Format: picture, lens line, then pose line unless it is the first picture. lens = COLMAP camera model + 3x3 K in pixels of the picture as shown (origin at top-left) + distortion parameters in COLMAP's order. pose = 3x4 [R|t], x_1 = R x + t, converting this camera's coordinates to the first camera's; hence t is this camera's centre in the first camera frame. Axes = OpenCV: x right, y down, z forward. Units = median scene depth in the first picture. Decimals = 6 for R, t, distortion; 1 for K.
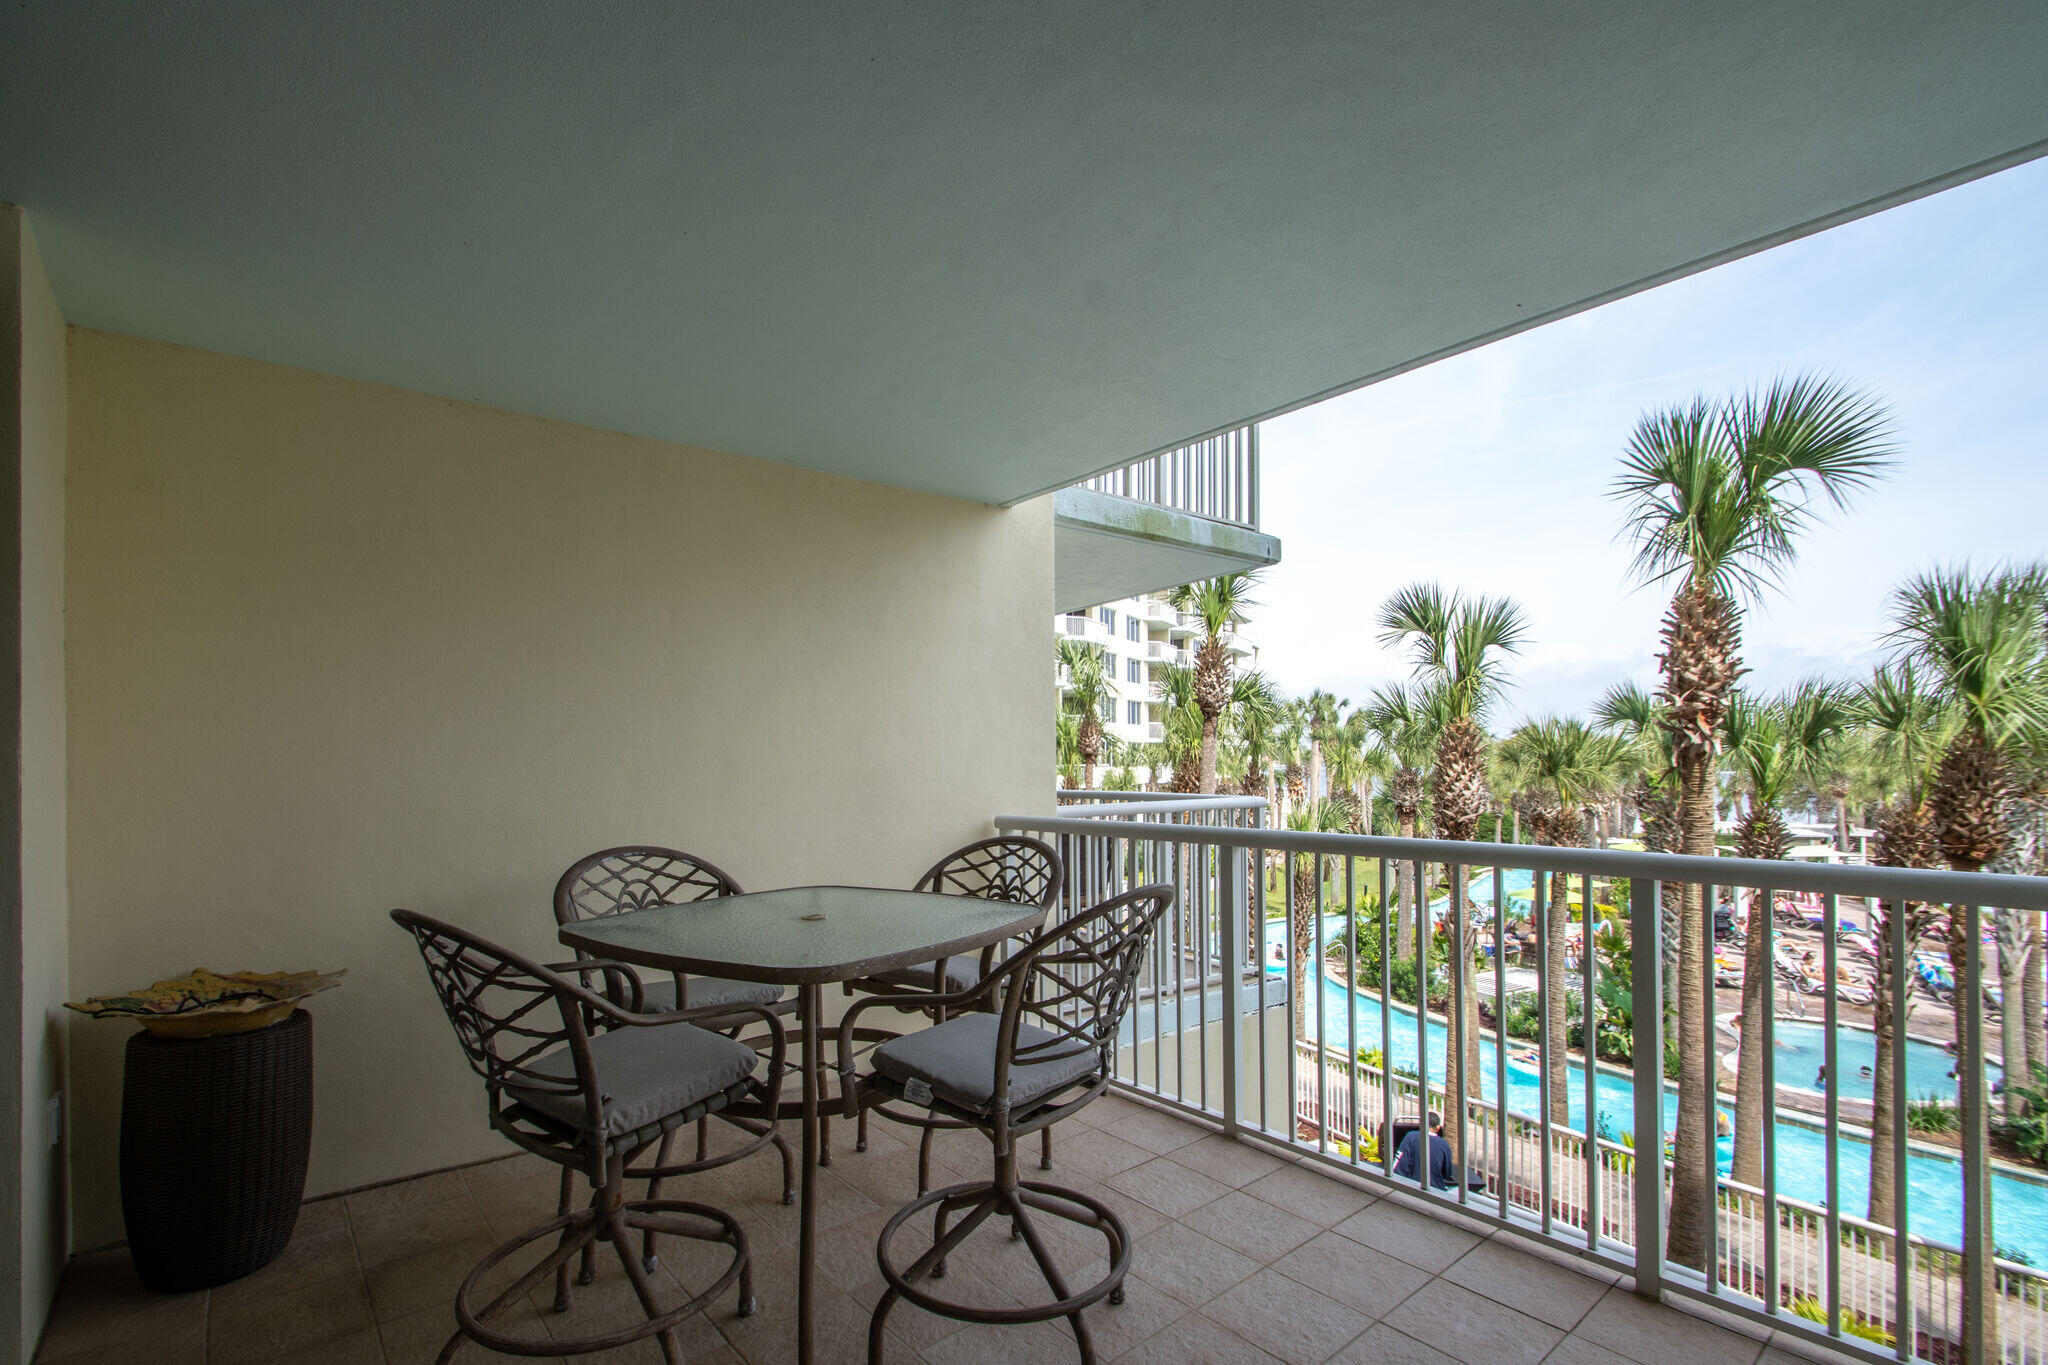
lens RADIAL K [[915.0, 0, 963.2], [0, 915.0, 763.0], [0, 0, 1]] dist [0.001070, -0.005097]
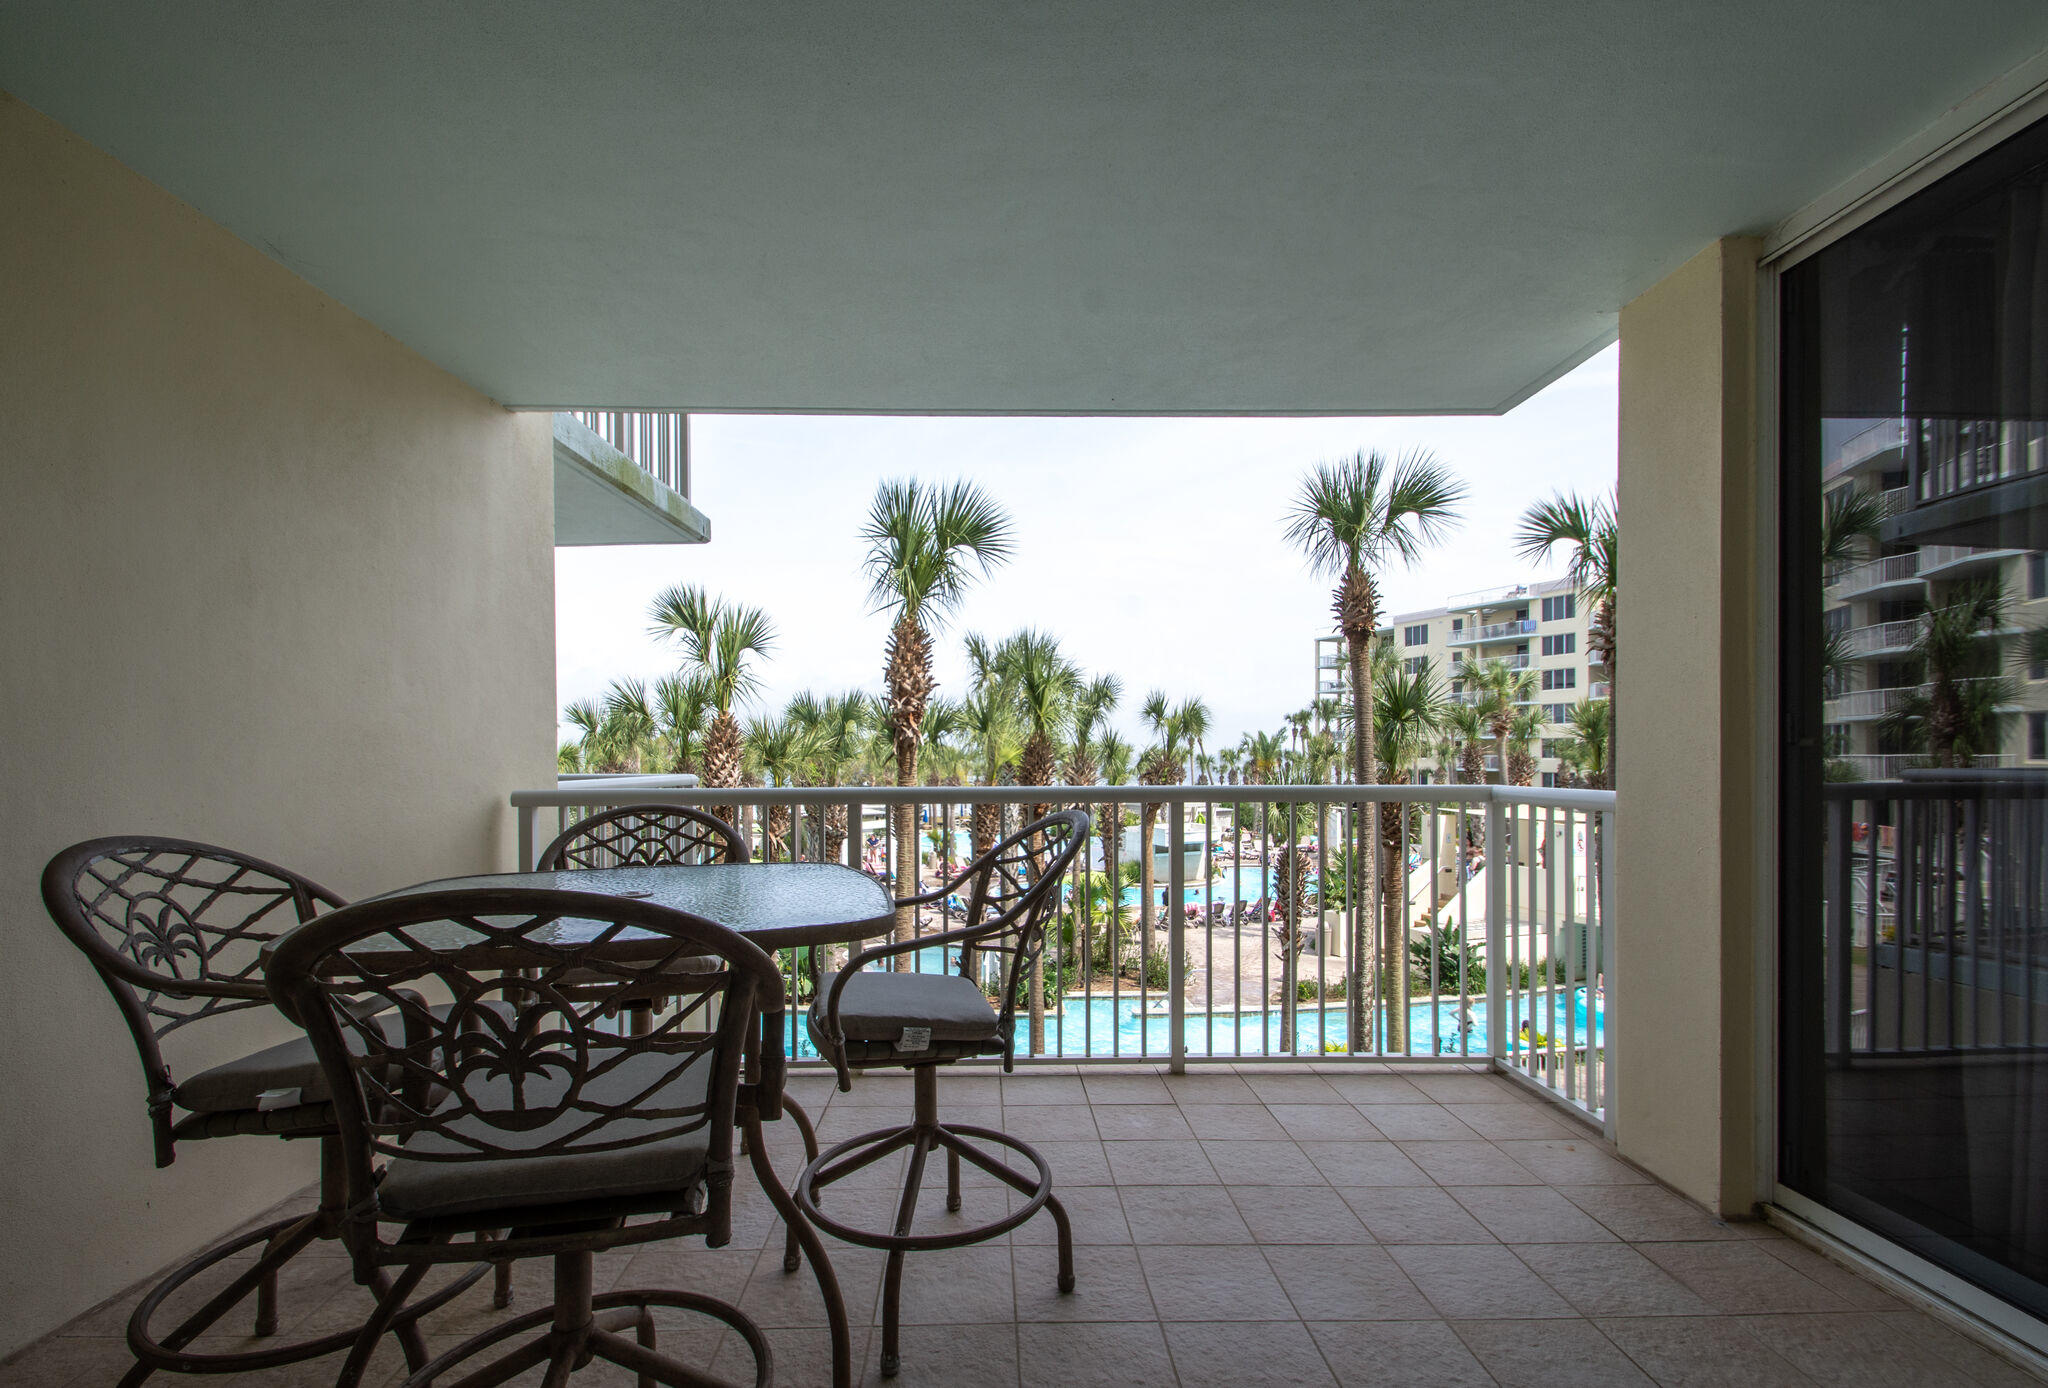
lens RADIAL K [[910.2, 0, 1019.4], [0, 910.2, 762.4], [0, 0, 1]] dist [0.030111, -0.000505]
pose [[0.601230, -0.000900, 0.799075, -0.155696], [0.000899, 0.999999, 0.000450, 0.014698], [-0.799075, 0.000448, 0.601231, 0.069108]]
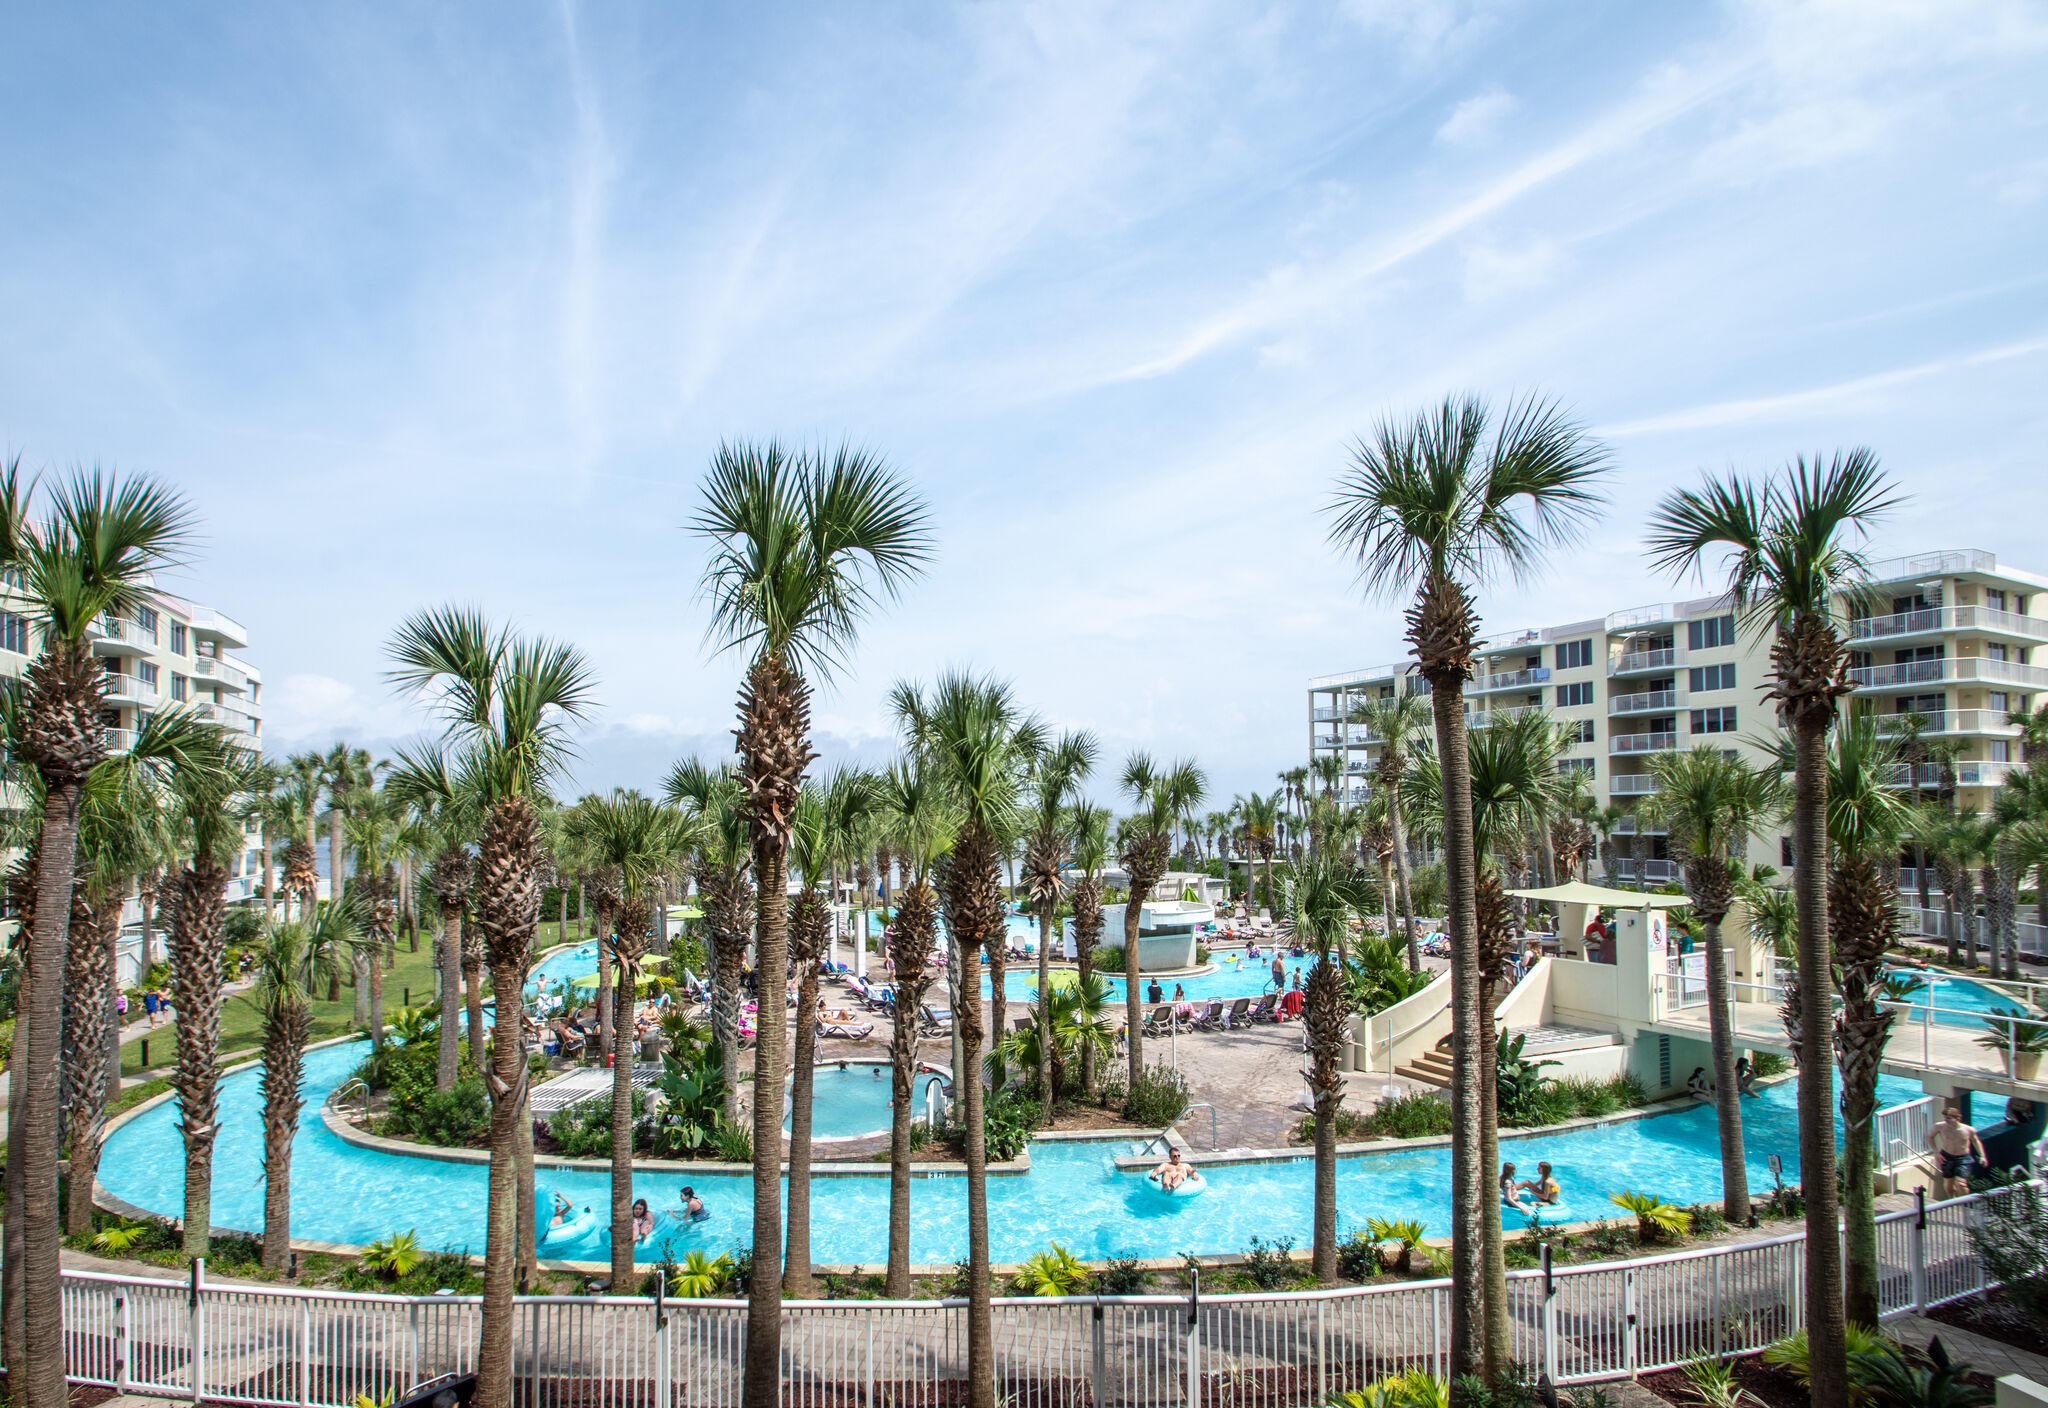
lens RADIAL K [[996.1, 0, 1000.6], [0, 996.1, 797.2], [0, 0, 1]] dist [0.031425, 0.000366]
pose [[0.590833, 0.017805, 0.806597, 0.150721], [0.009382, 0.999537, -0.028937, -0.026800], [-0.806739, 0.024665, 0.590393, 0.243675]]
